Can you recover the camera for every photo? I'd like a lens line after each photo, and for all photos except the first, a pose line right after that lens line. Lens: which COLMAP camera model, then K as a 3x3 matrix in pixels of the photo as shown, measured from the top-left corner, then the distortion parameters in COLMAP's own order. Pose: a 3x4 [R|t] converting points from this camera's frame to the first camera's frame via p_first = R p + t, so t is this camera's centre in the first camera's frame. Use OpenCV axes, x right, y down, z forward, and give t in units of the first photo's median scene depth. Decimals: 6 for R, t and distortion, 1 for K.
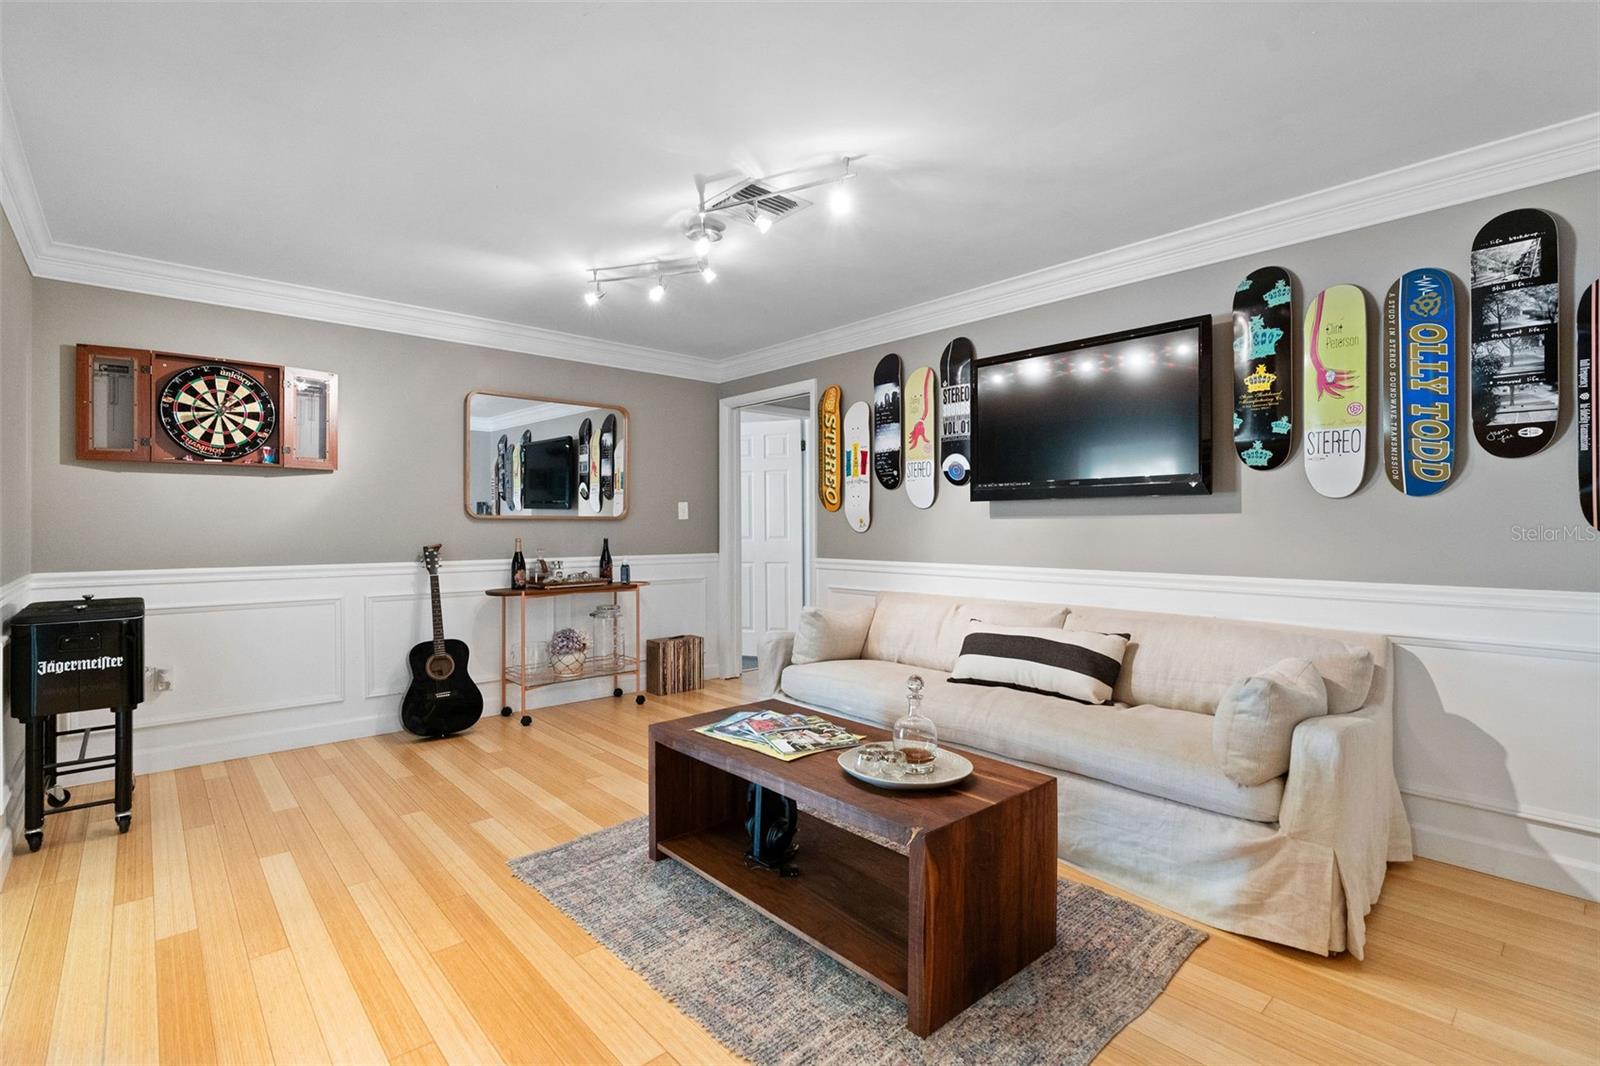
lens RADIAL K [[735.6, 0, 792.0], [0, 735.6, 528.1], [0, 0, 1]] dist [-0.010712, 0.000589]
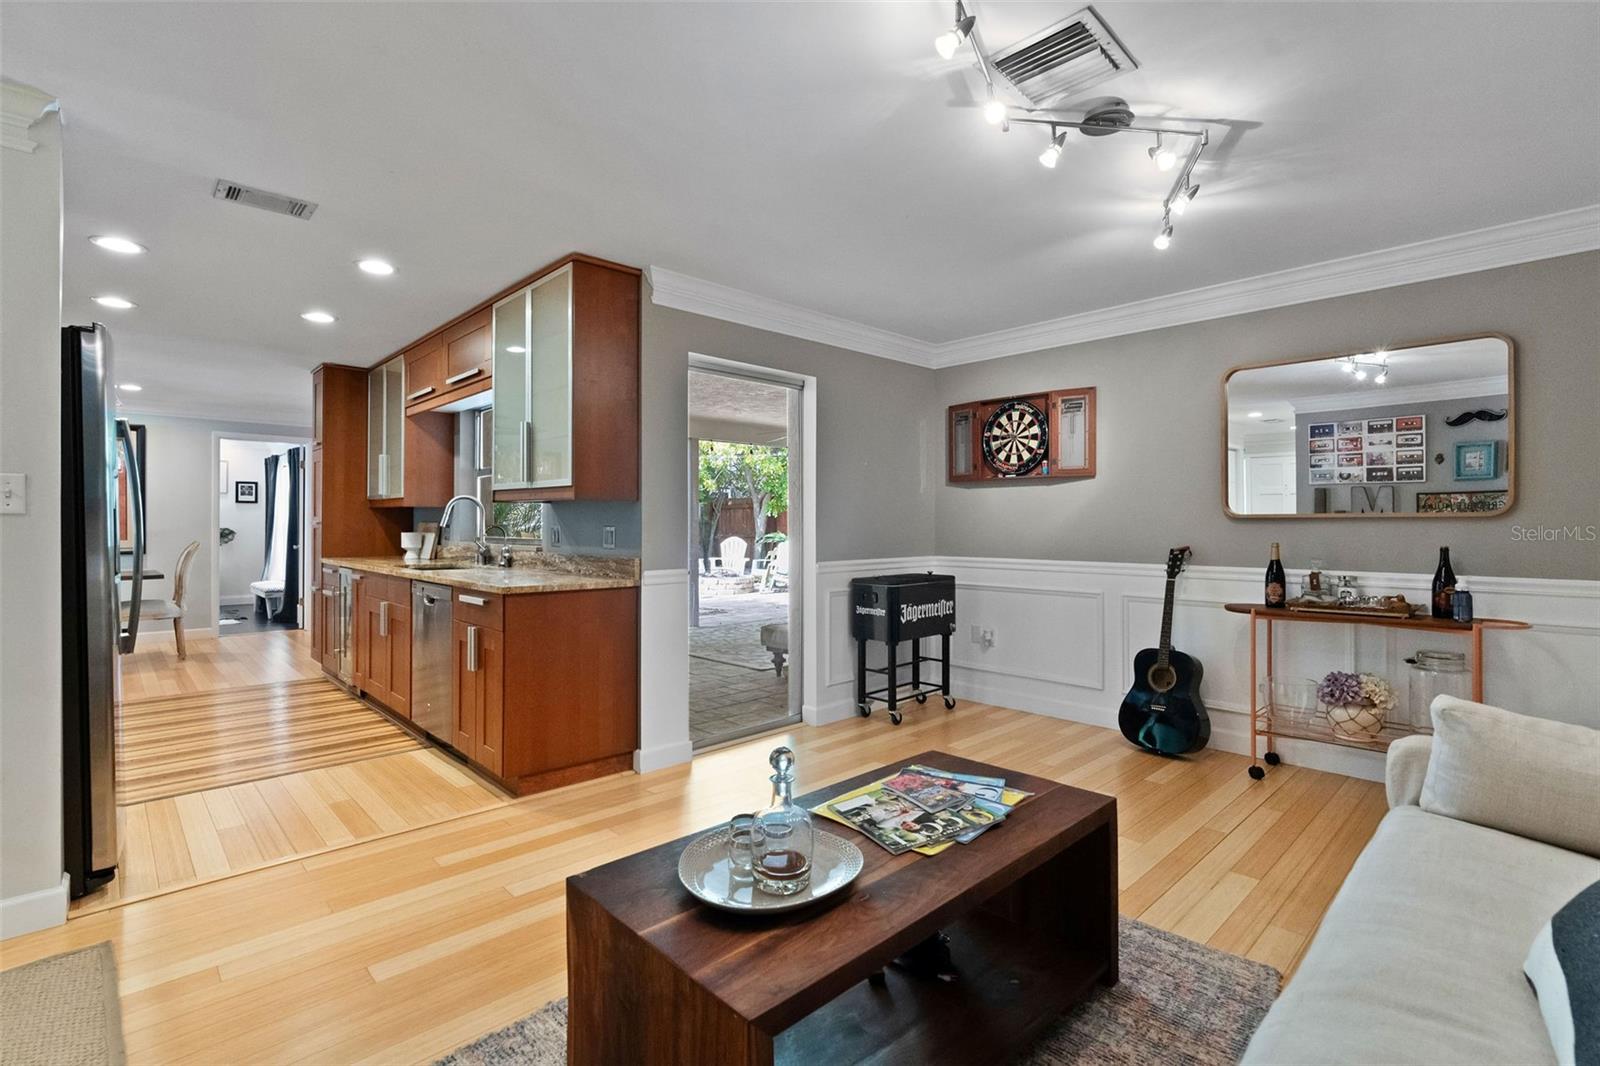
lens RADIAL K [[735.6, 0, 798.4], [0, 735.6, 525.0], [0, 0, 1]] dist [-0.010712, 0.000589]
pose [[0.046017, 0.000099, -0.998941, 0.495236], [-0.005306, 0.999986, -0.000146, -0.003492], [0.998927, 0.005307, 0.046017, 0.571162]]
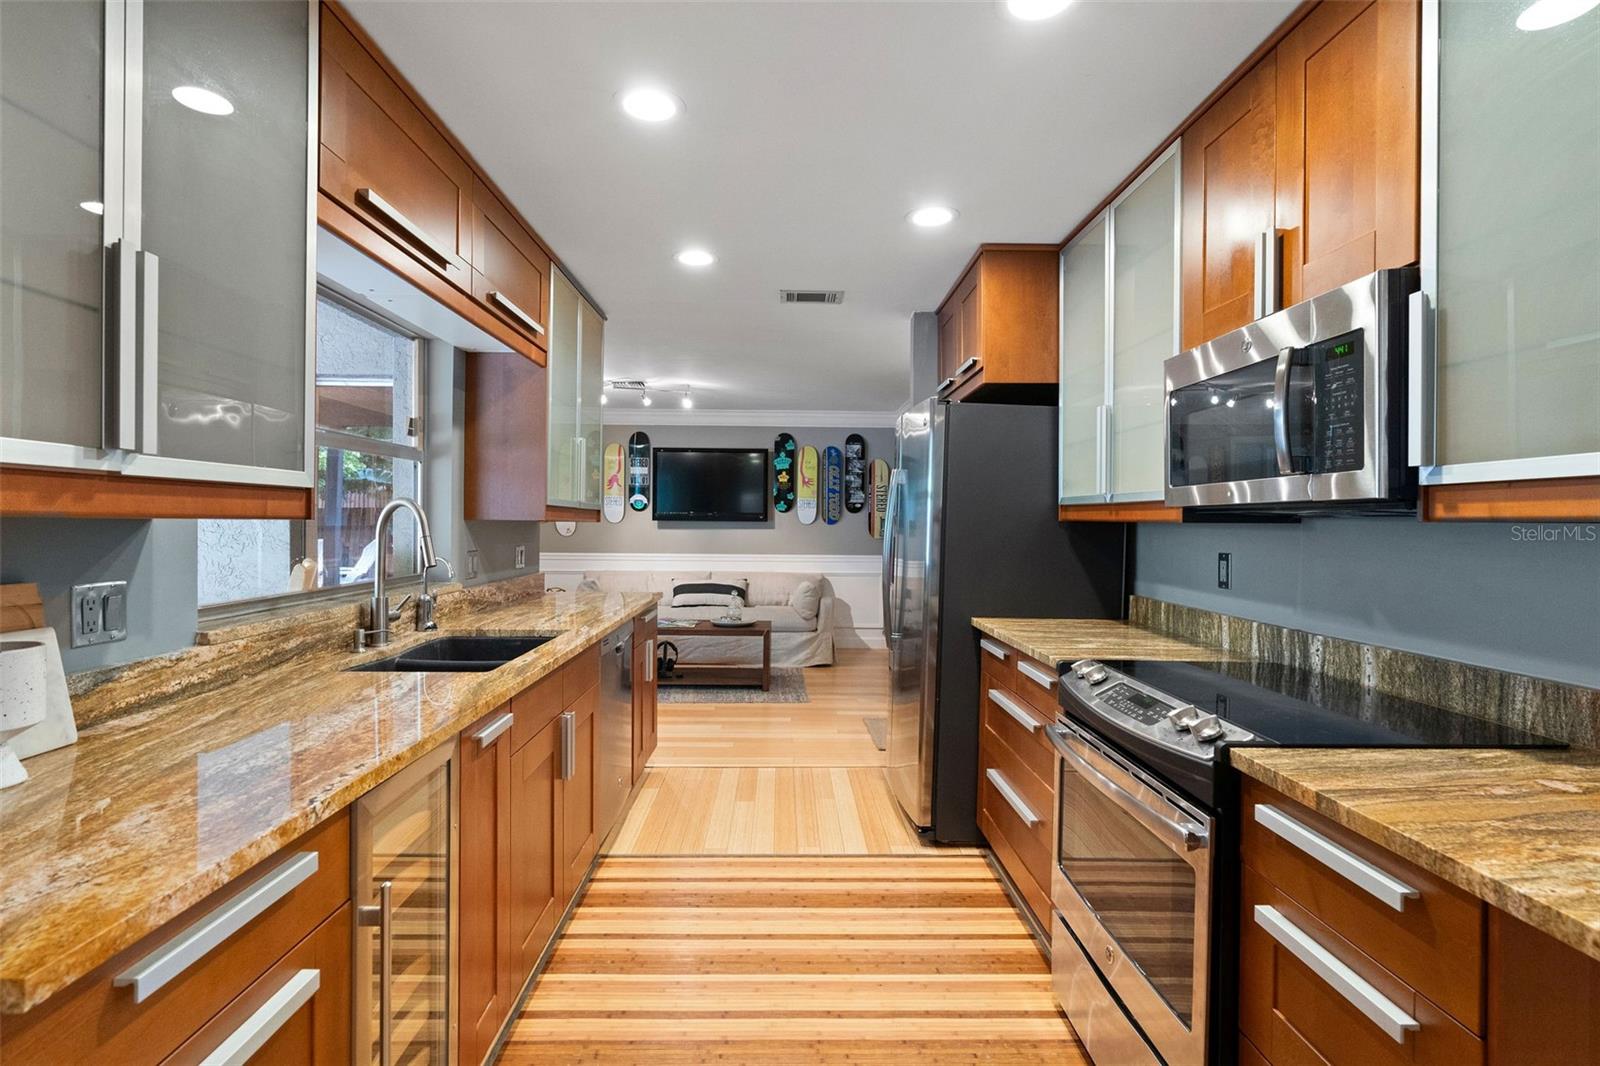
lens RADIAL K [[762.2, 0, 803.1], [0, 762.2, 527.9], [0, 0, 1]] dist [-0.000174, 0.000039]
pose [[0.646395, 0.001629, 0.763001, -1.095446], [-0.006809, 0.999970, 0.003634, -0.029277], [-0.762973, -0.007544, 0.646387, -0.630627]]
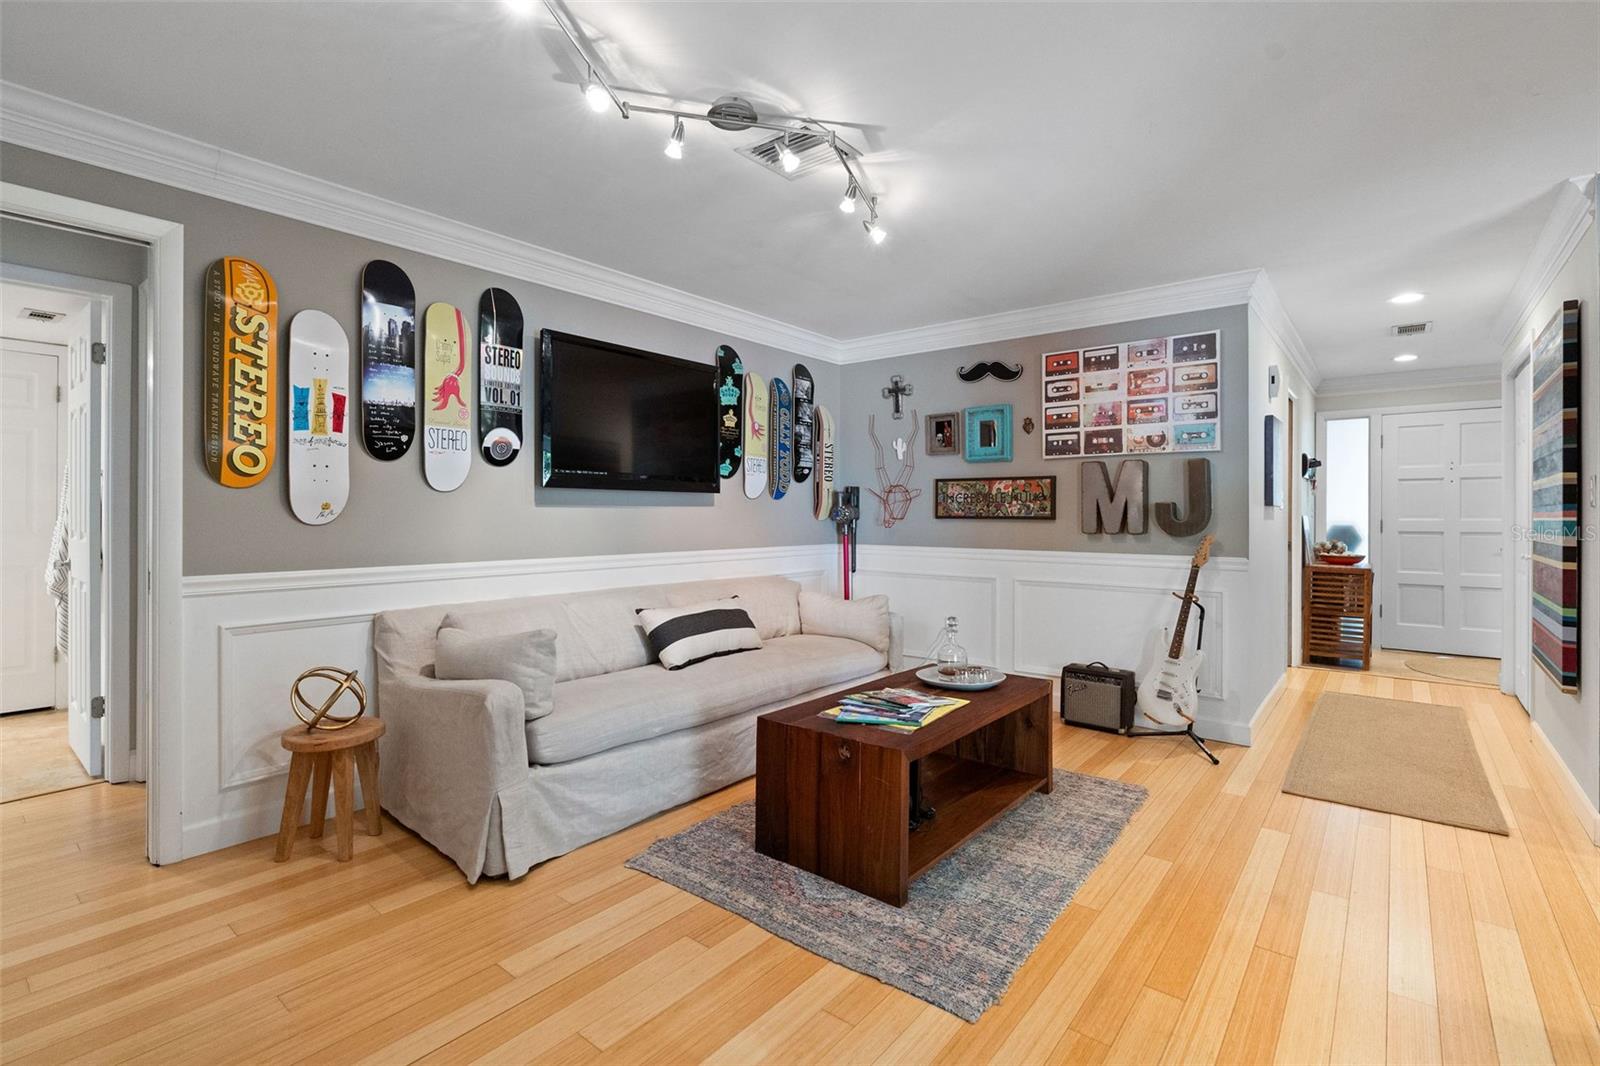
lens RADIAL K [[735.6, 0, 792.3], [0, 735.6, 515.8], [0, 0, 1]] dist [-0.010712, 0.000589]
pose [[-0.152979, 0.000253, 0.988229, -0.724433], [0.002315, 0.999997, 0.000103, -0.001392], [-0.988227, 0.002303, -0.152979, 0.898458]]
